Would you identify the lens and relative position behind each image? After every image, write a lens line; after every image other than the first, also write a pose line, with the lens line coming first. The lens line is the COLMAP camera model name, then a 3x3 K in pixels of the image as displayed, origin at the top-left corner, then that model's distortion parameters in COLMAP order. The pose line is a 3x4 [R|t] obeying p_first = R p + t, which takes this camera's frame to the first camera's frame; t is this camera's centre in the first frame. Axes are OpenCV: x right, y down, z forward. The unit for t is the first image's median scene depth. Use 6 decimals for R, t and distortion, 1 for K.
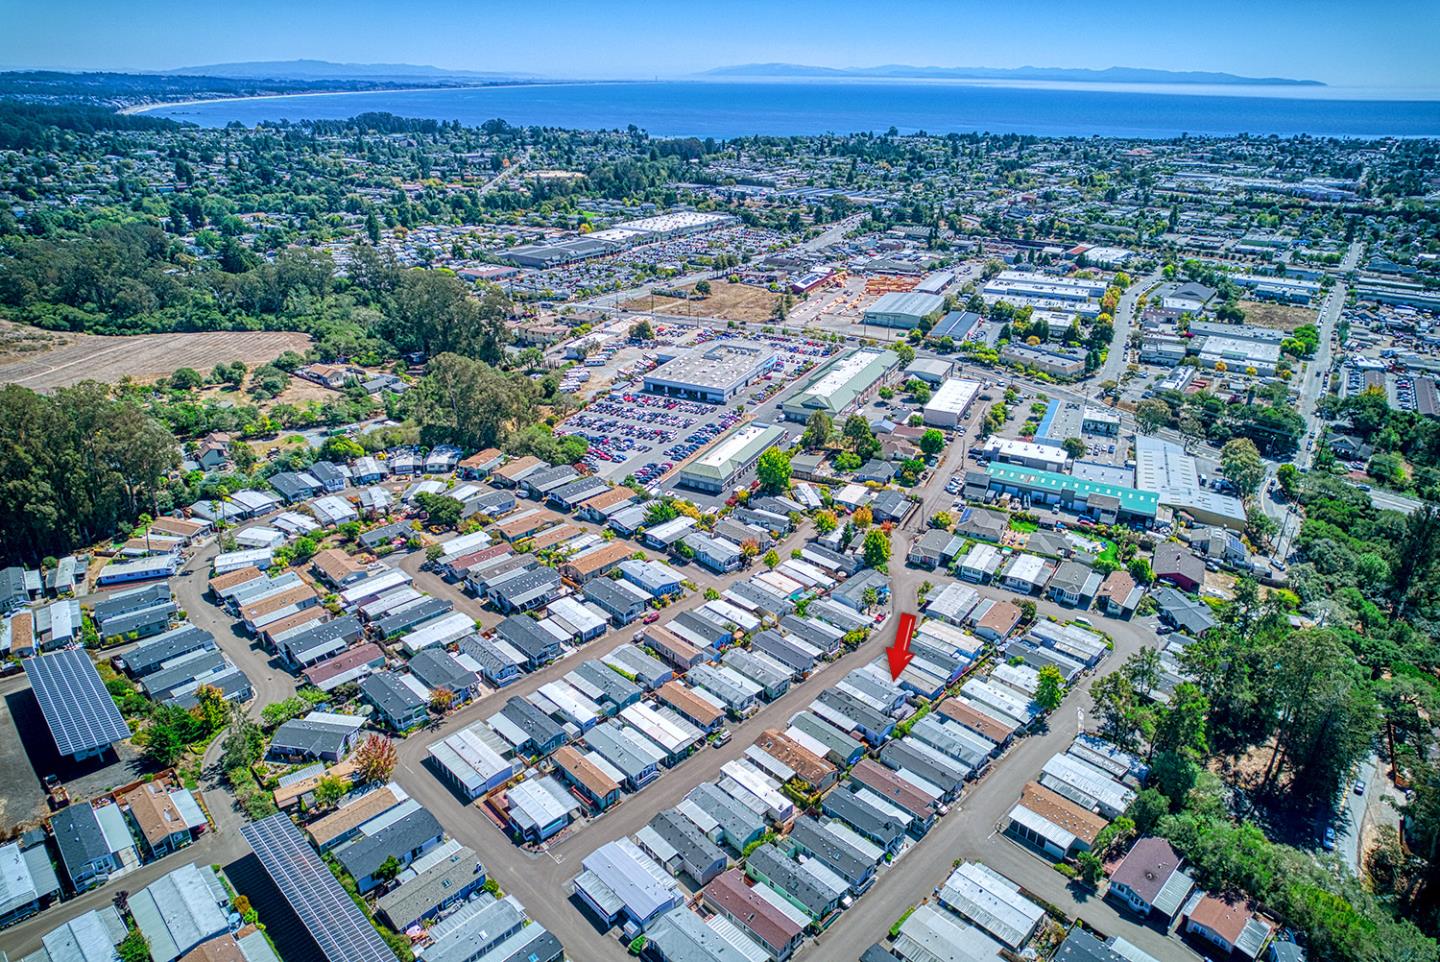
lens RADIAL K [[920.4, 0, 721.7], [0, 920.4, 478.8], [0, 0, 1]] dist [-0.052353, 0.035038]
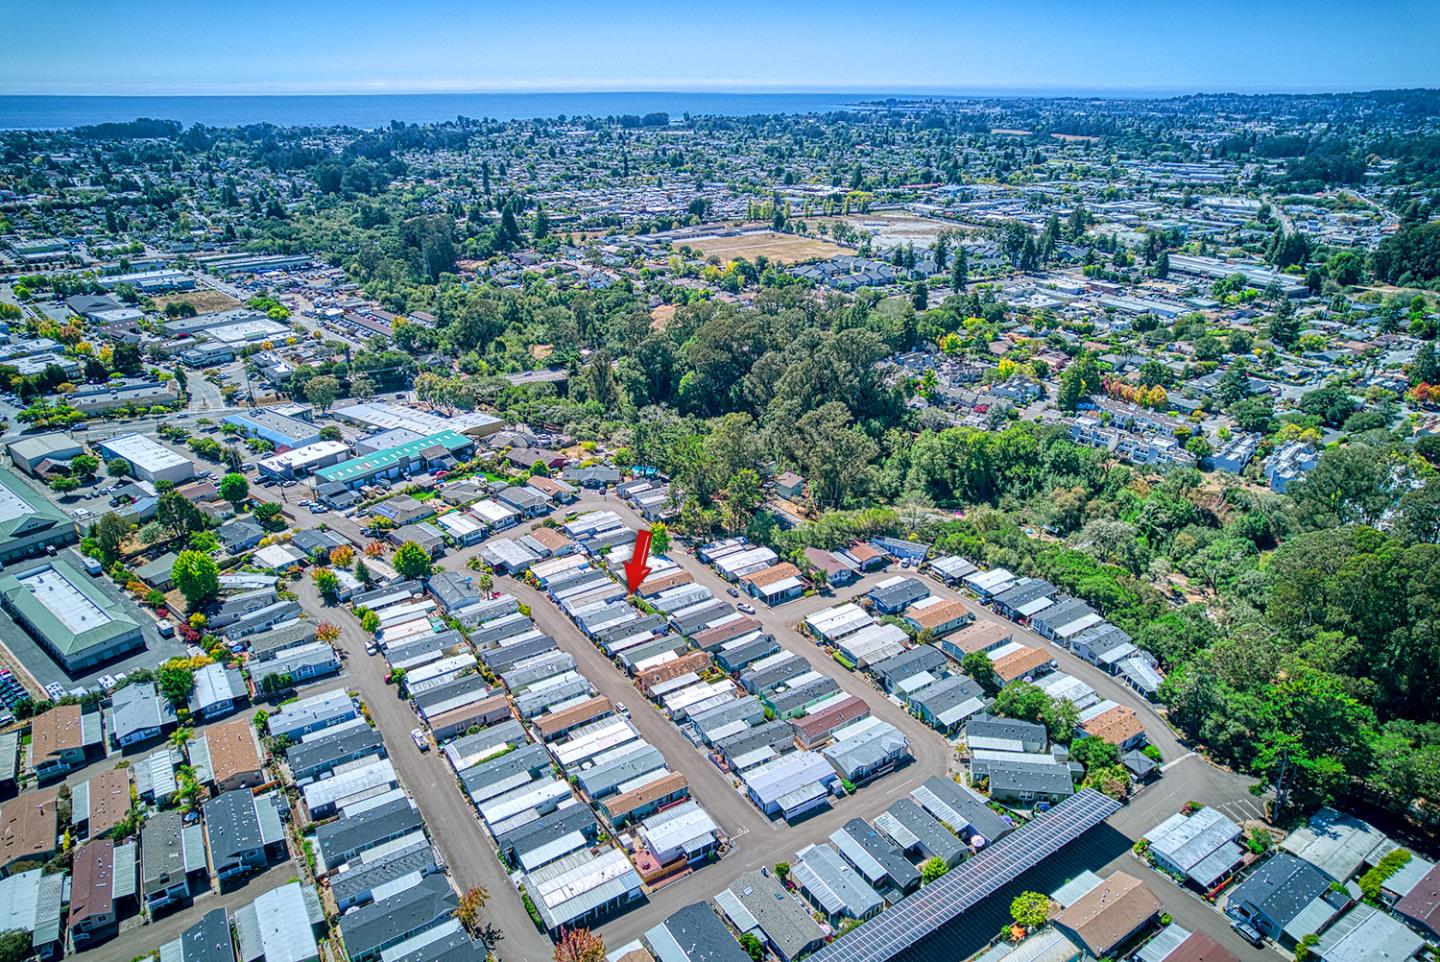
lens RADIAL K [[920.4, 0, 726.1], [0, 920.4, 482.9], [0, 0, 1]] dist [-0.052353, 0.035038]
pose [[0.214142, -0.405511, 0.888653, -0.509183], [0.396453, 0.867537, 0.300340, -0.134098], [-0.892731, 0.287994, 0.346542, 0.289024]]
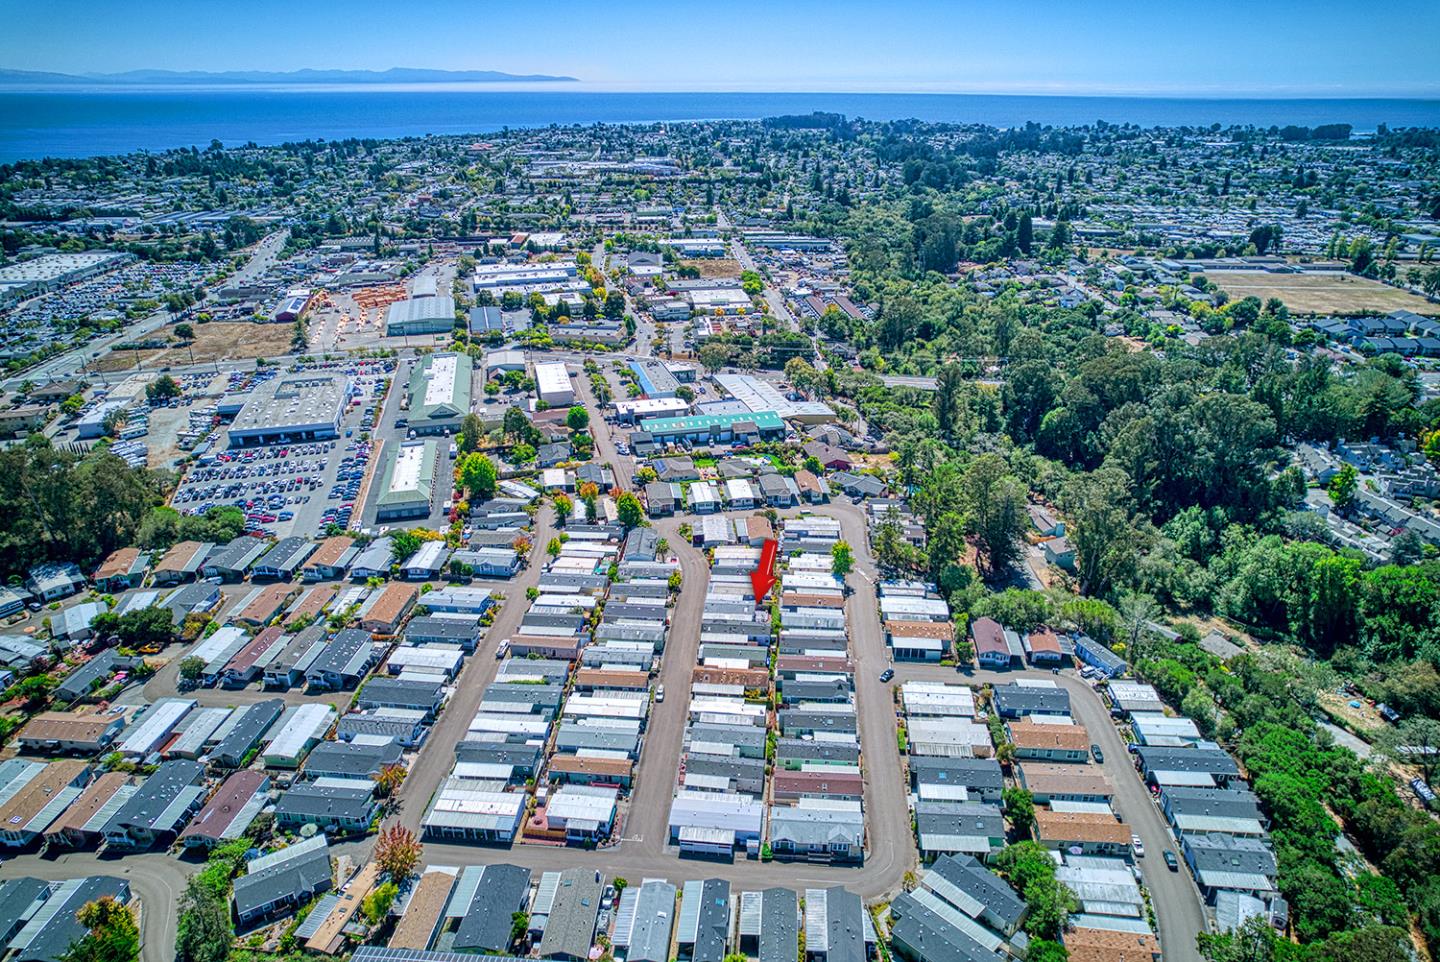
lens RADIAL K [[920.4, 0, 722.7], [0, 920.4, 487.9], [0, 0, 1]] dist [-0.052353, 0.035038]
pose [[0.768792, -0.271904, 0.578815, -0.319822], [0.267943, 0.958788, 0.094512, -0.019738], [-0.580659, 0.082429, 0.809963, 0.037811]]
